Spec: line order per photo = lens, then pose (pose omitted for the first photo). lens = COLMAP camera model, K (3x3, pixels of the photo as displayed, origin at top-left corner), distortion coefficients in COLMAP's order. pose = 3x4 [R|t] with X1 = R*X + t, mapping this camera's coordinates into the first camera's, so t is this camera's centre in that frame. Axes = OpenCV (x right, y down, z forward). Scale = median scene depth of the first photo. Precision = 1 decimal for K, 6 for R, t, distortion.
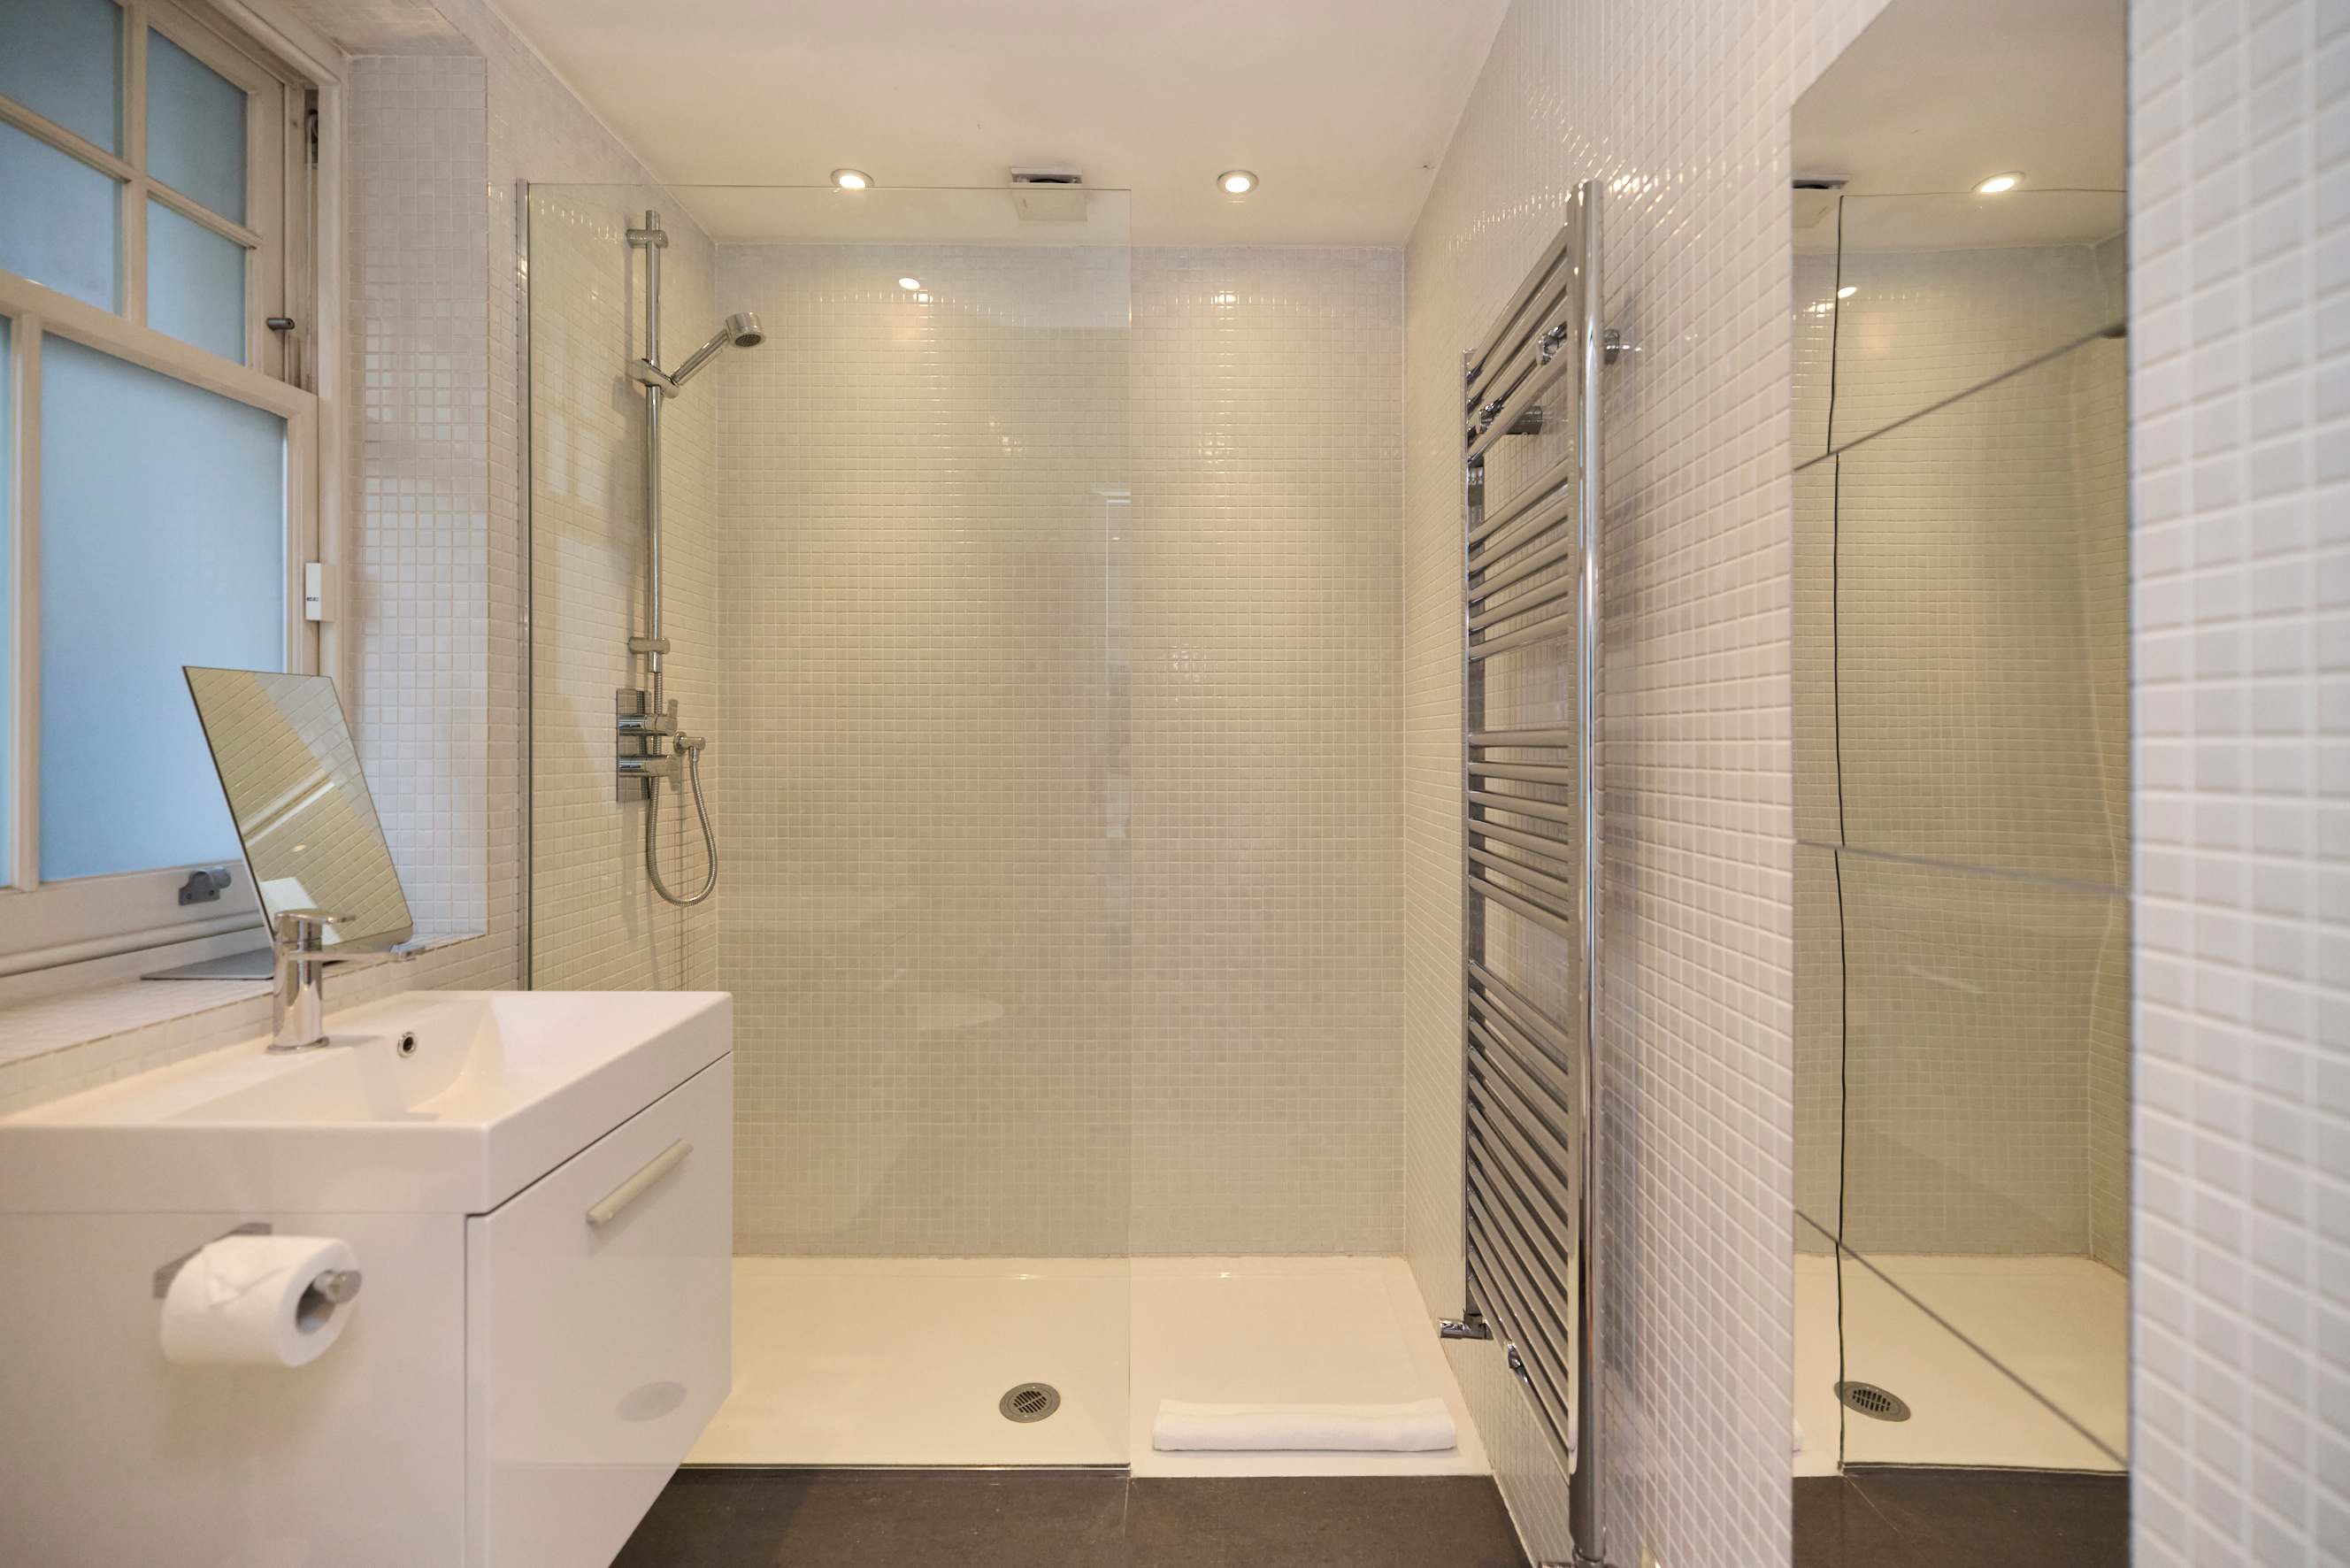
lens RADIAL K [[1011.4, 0, 1196.0], [0, 1011.4, 738.8], [0, 0, 1]] dist [-0.000096, -0.000575]
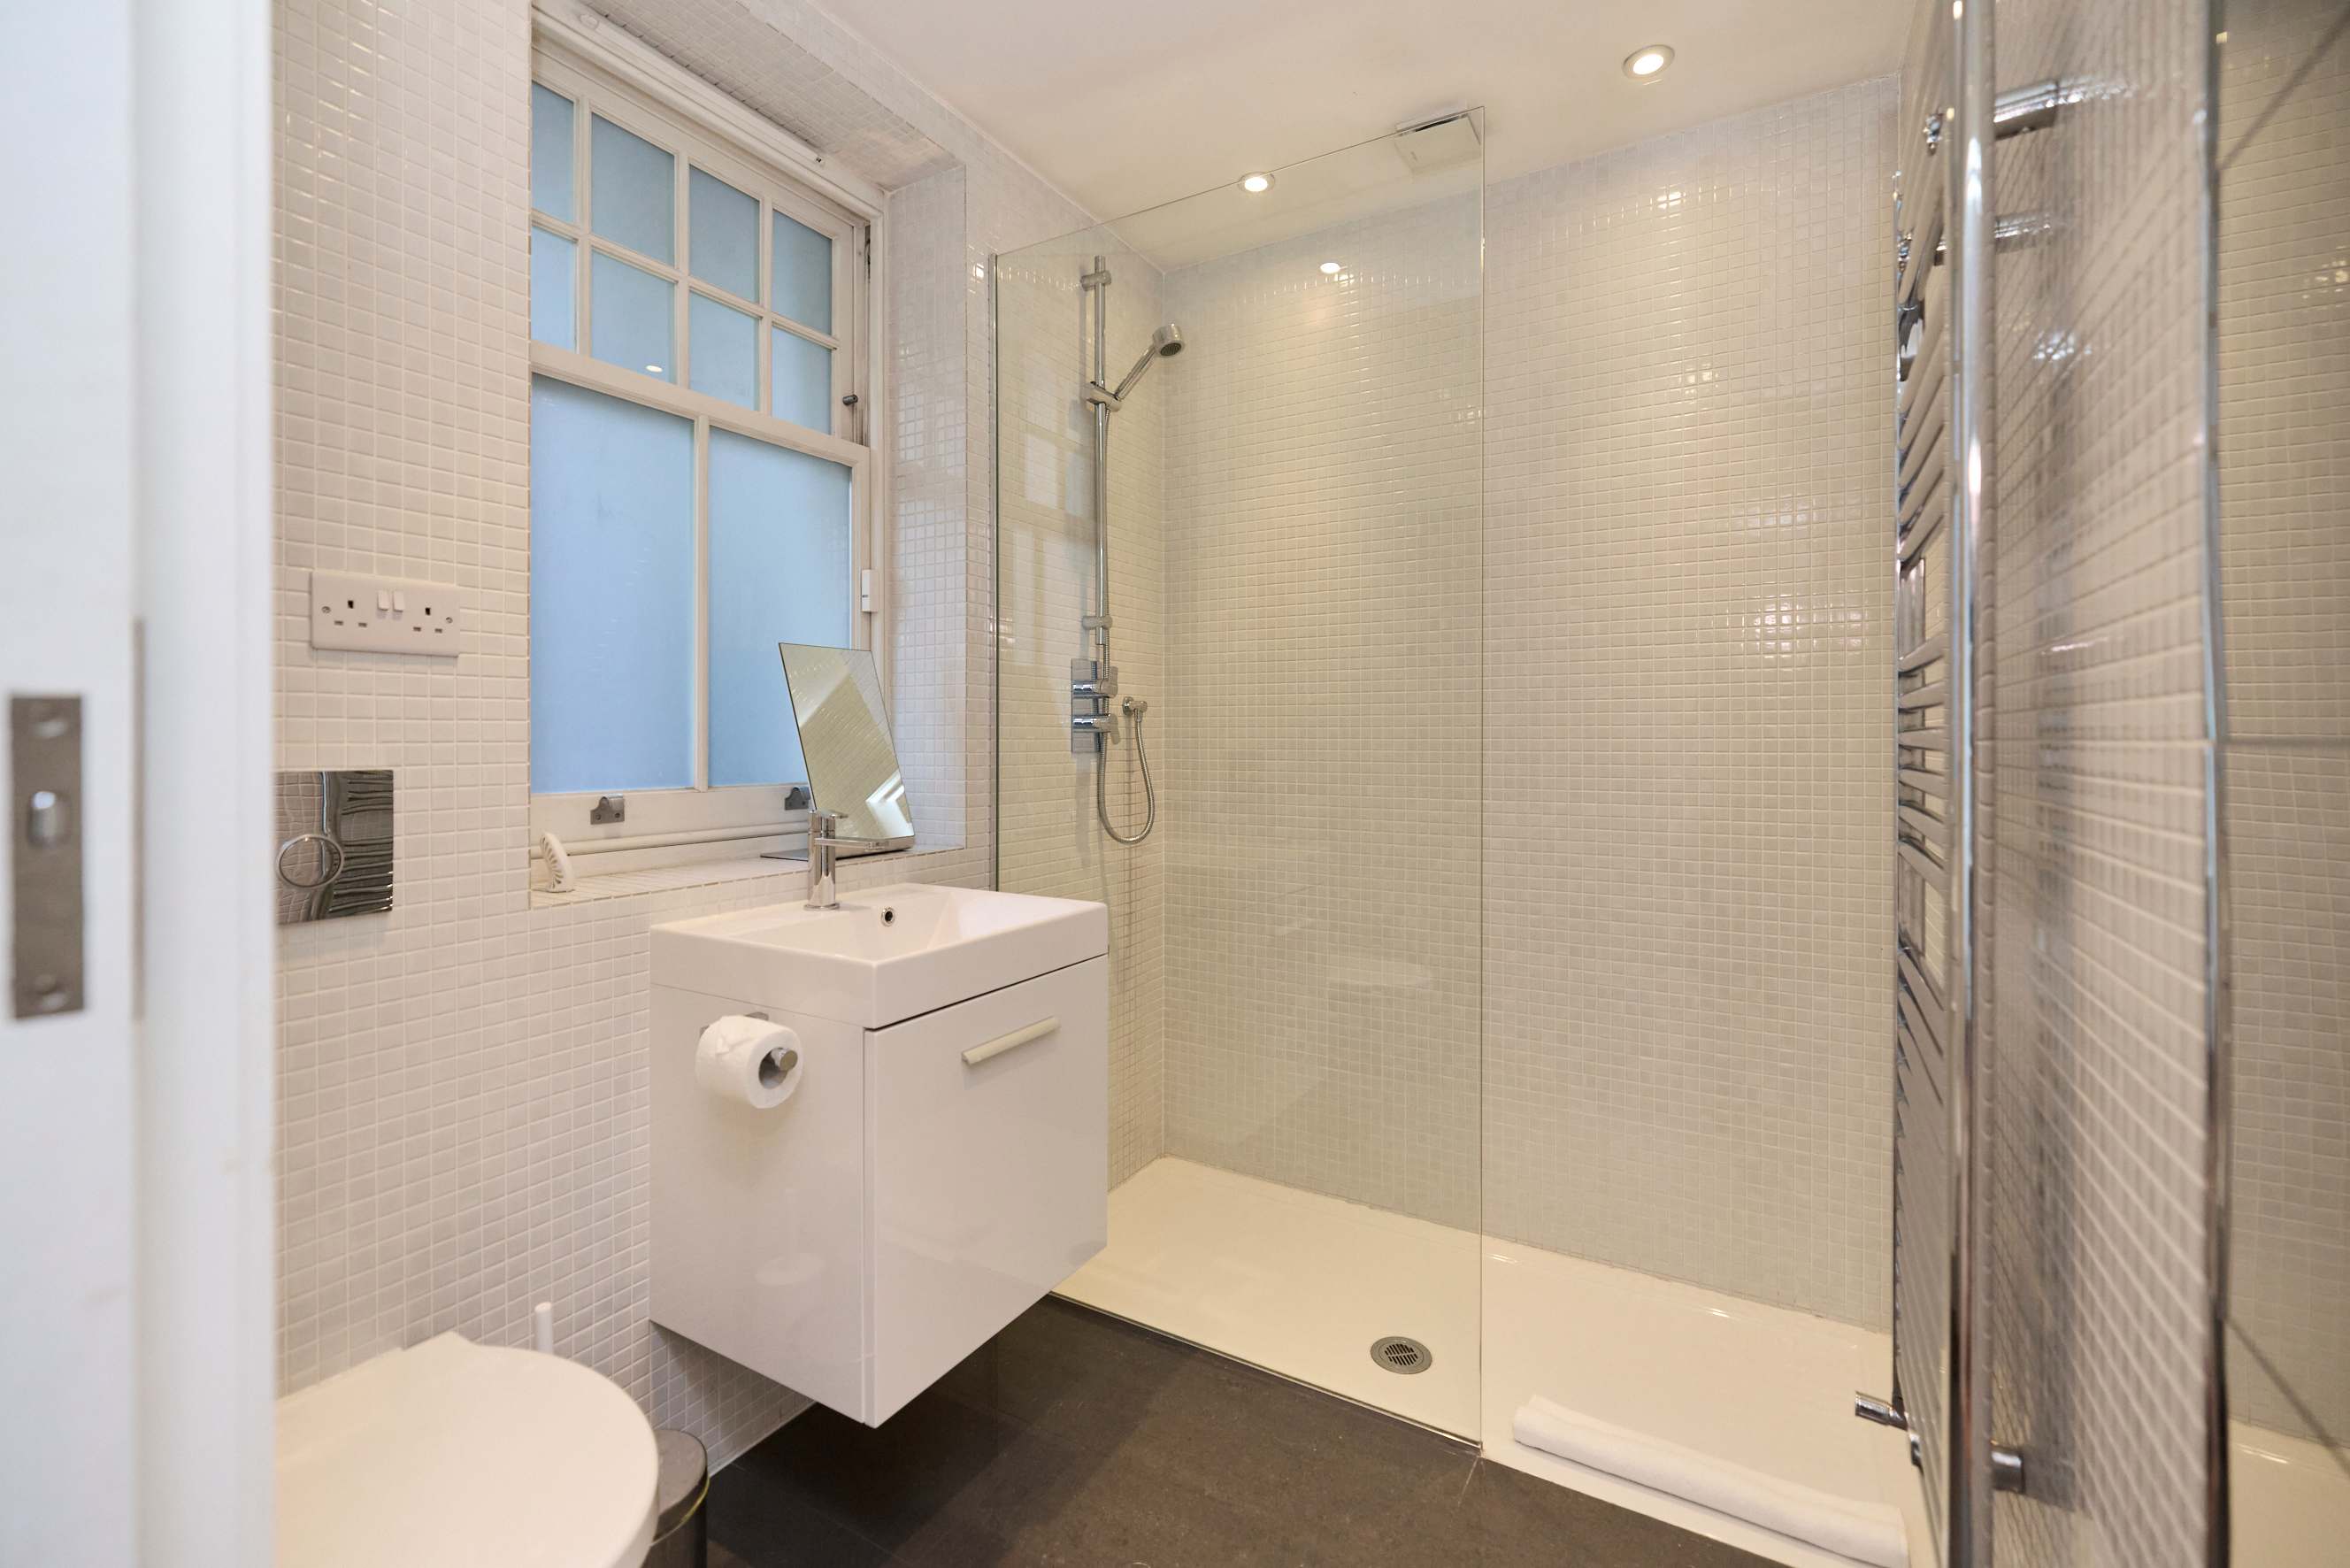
lens RADIAL K [[1011.4, 0, 1196.0], [0, 1011.4, 738.8], [0, 0, 1]] dist [-0.000096, -0.000575]
pose [[0.858174, -0.003920, -0.513344, 0.166372], [0.004885, 0.999988, 0.000530, 0.044140], [0.513336, -0.002962, 0.858183, 0.039529]]
